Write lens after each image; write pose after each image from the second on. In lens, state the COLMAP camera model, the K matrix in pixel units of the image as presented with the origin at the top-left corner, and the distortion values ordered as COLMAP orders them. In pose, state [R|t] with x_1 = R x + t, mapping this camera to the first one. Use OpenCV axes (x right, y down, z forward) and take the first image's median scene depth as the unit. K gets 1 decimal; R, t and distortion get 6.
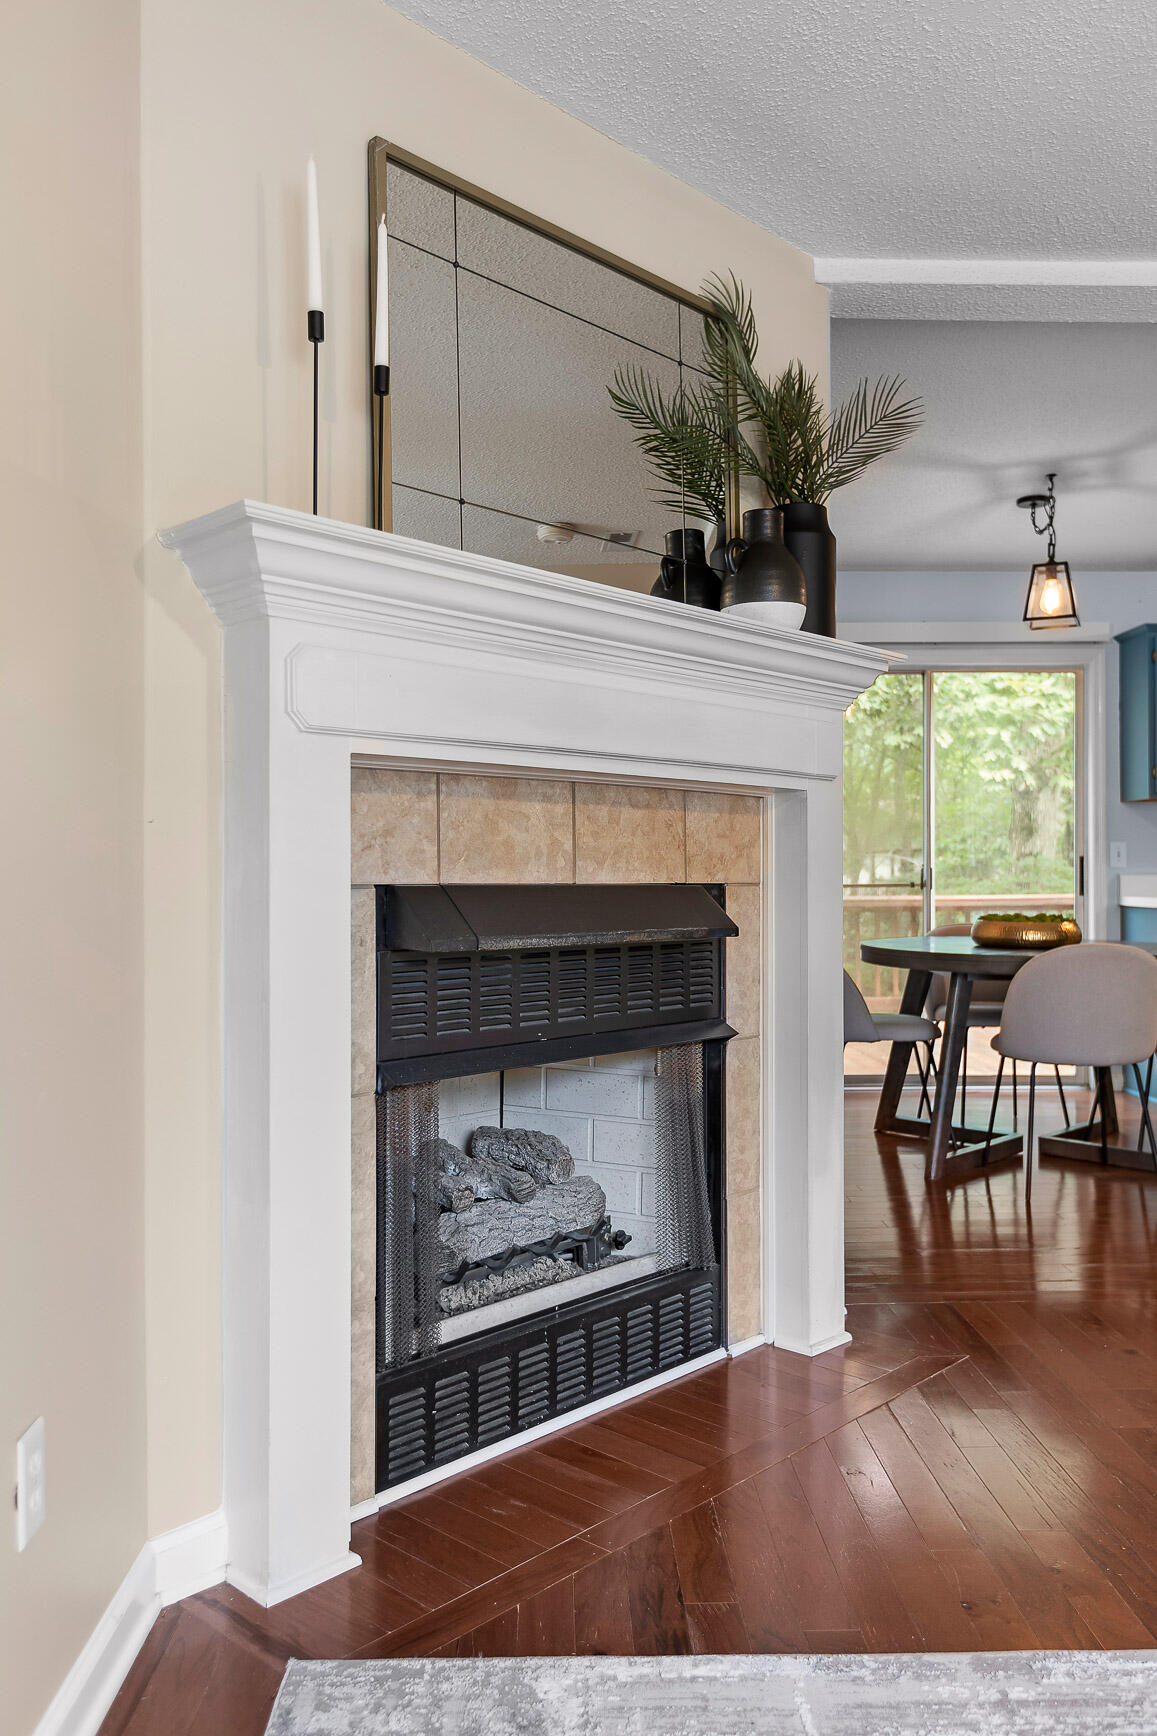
lens RADIAL K [[1341.4, 0, 578.5], [0, 1341.4, 868.0], [0, 0, 1]] dist [0.005419, -0.007795]
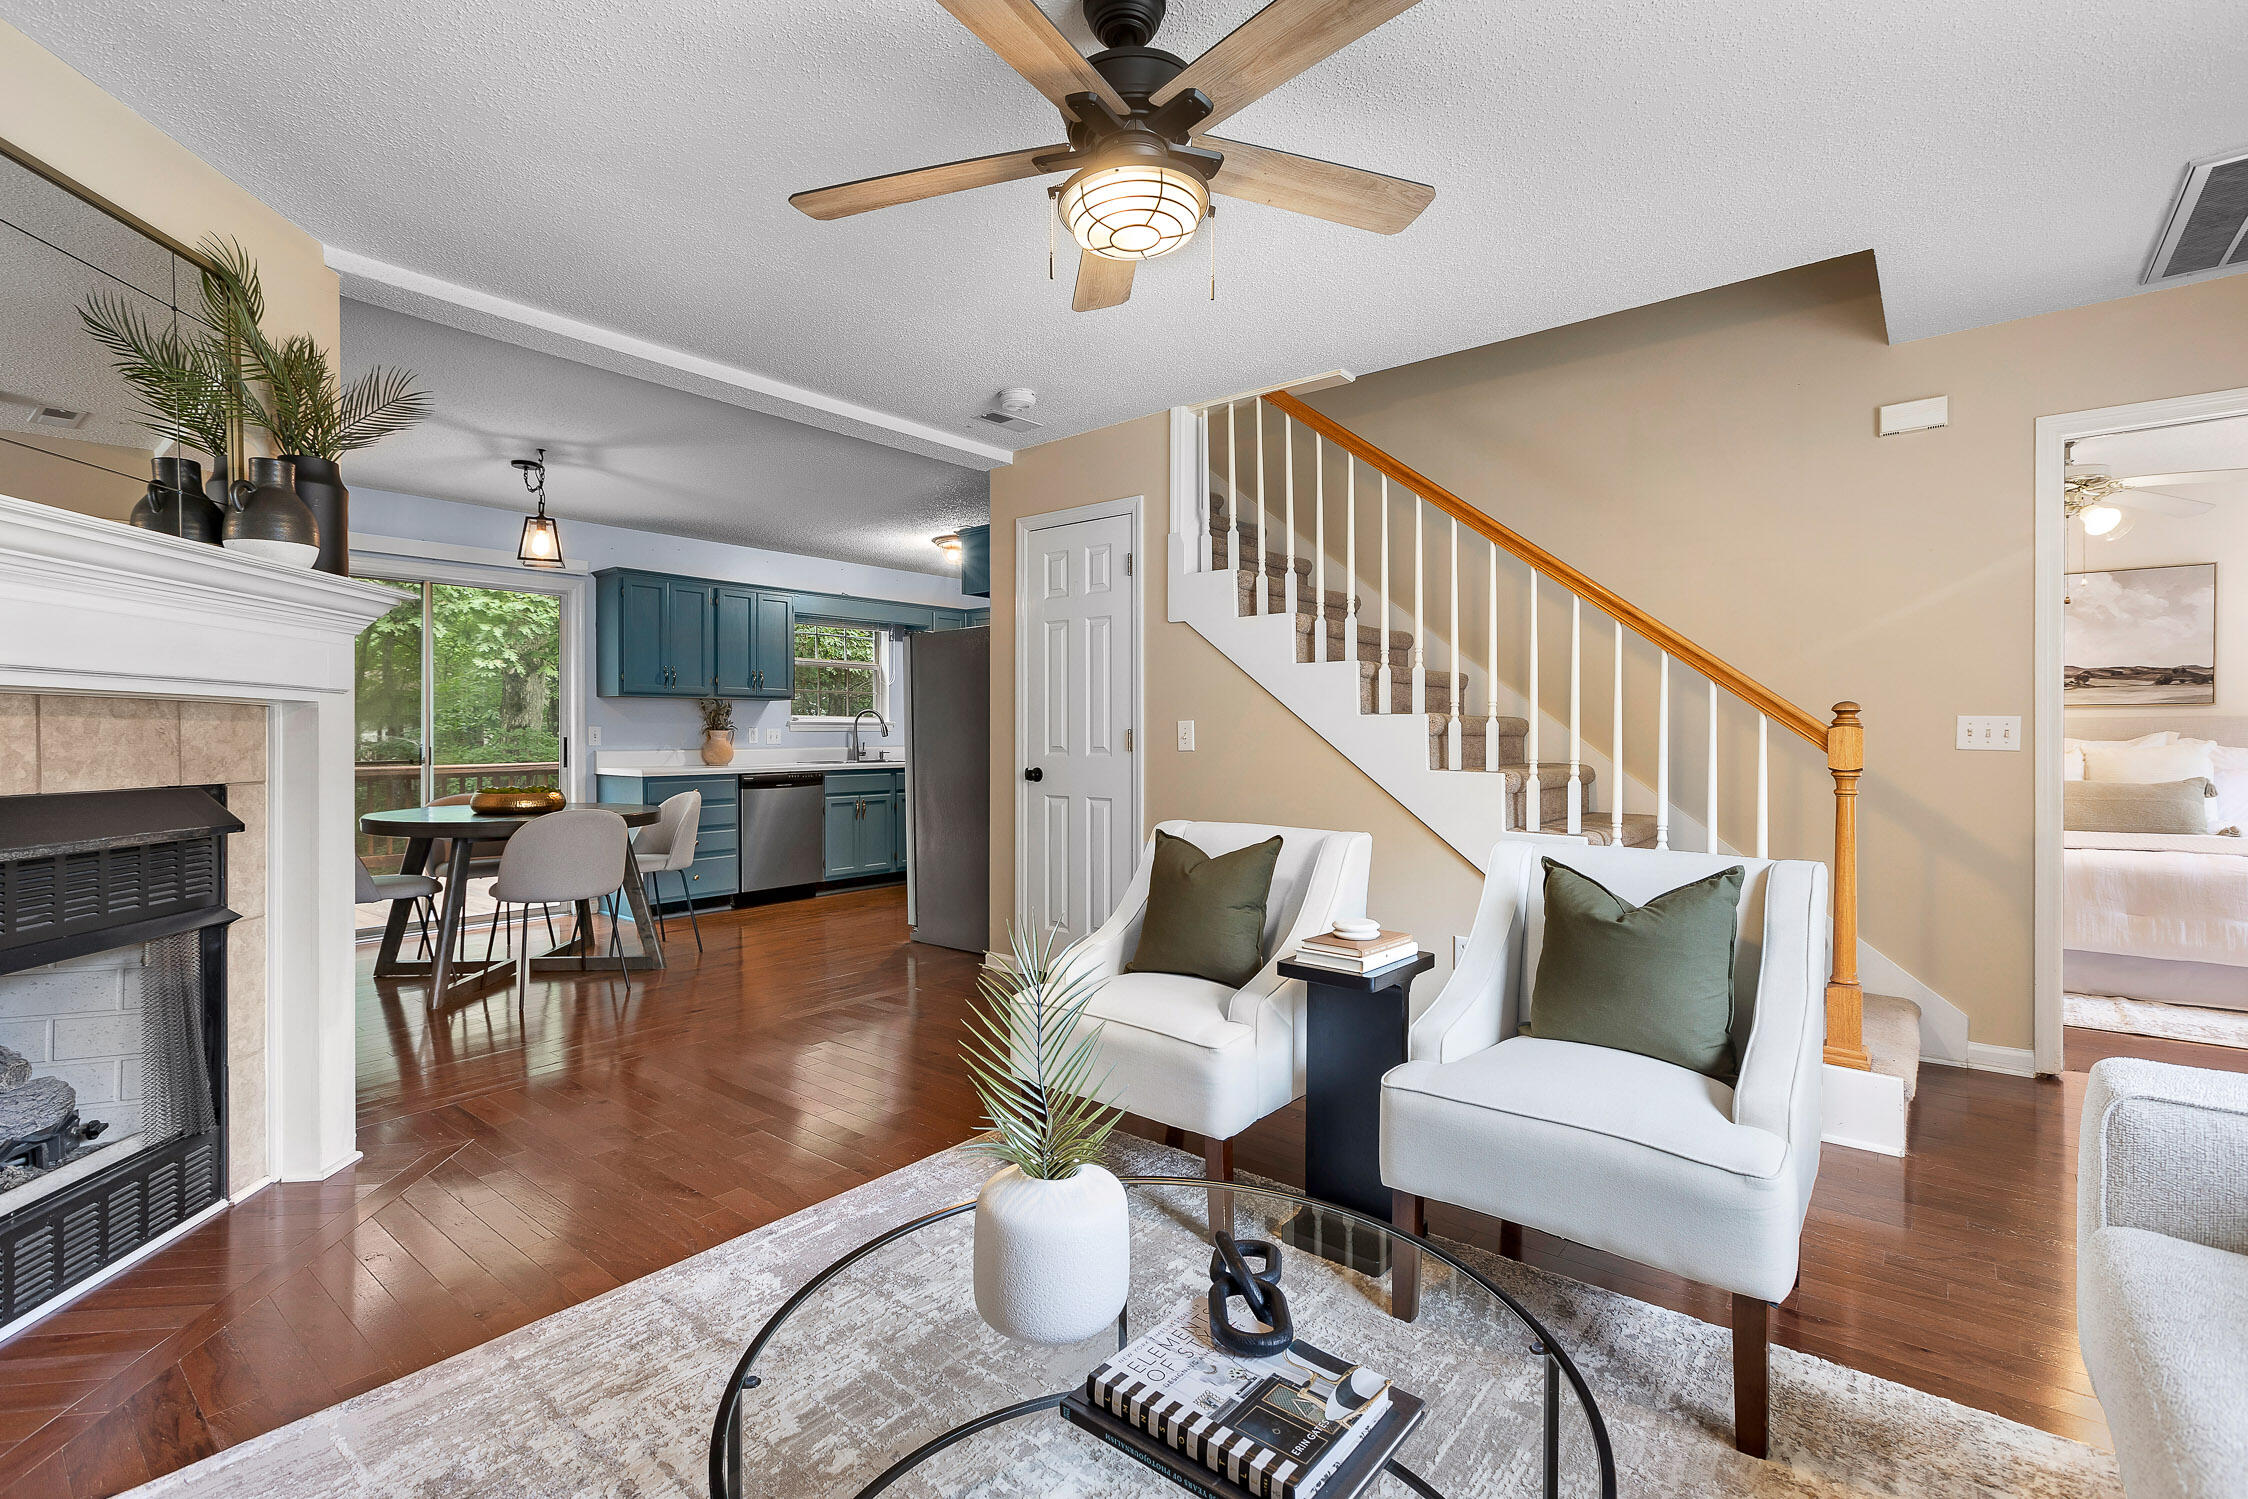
lens RADIAL K [[1005.7, 0, 1122.2], [0, 1005.7, 737.1], [0, 0, 1]] dist [0.001931, -0.001119]
pose [[0.648217, 0.000053, 0.761456, -0.043977], [-0.003269, 0.999991, 0.002714, -0.030993], [-0.761449, -0.004249, 0.648211, -0.107992]]
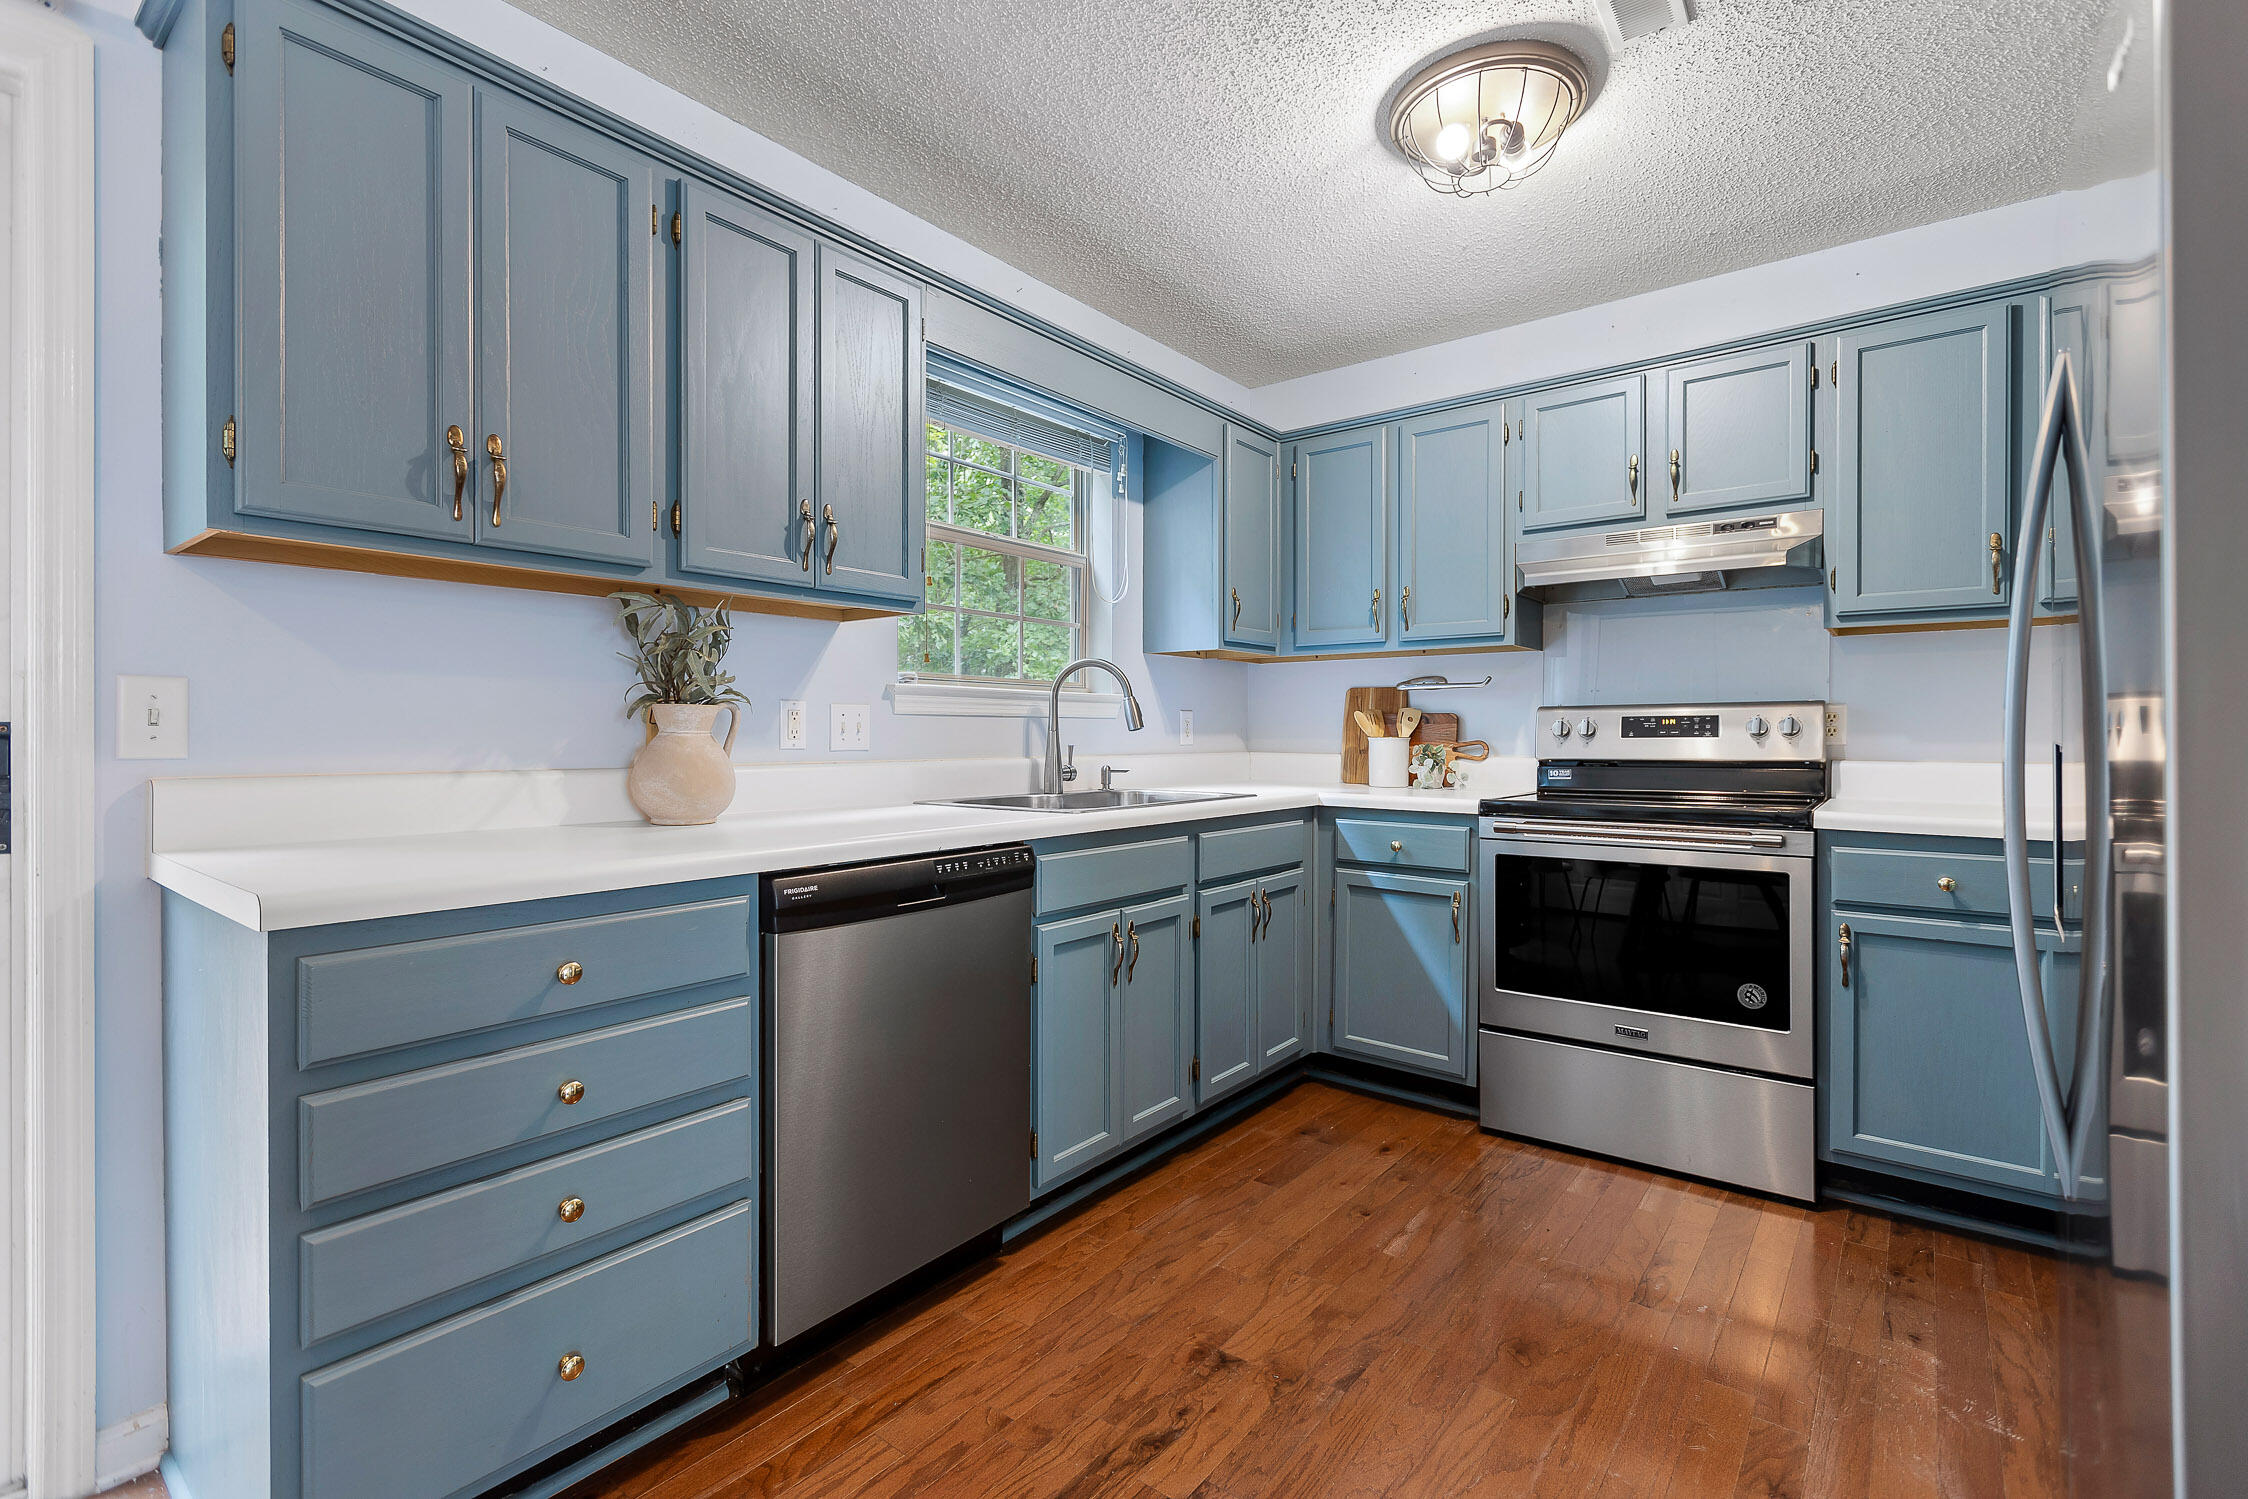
lens RADIAL K [[1005.7, 0, 1122.2], [0, 1005.7, 737.1], [0, 0, 1]] dist [0.001931, -0.001119]
pose [[0.637853, 0.000206, 0.770158, 0.853107], [-0.004148, 0.999986, 0.003168, -0.017712], [-0.770147, -0.005215, 0.637845, 1.573229]]
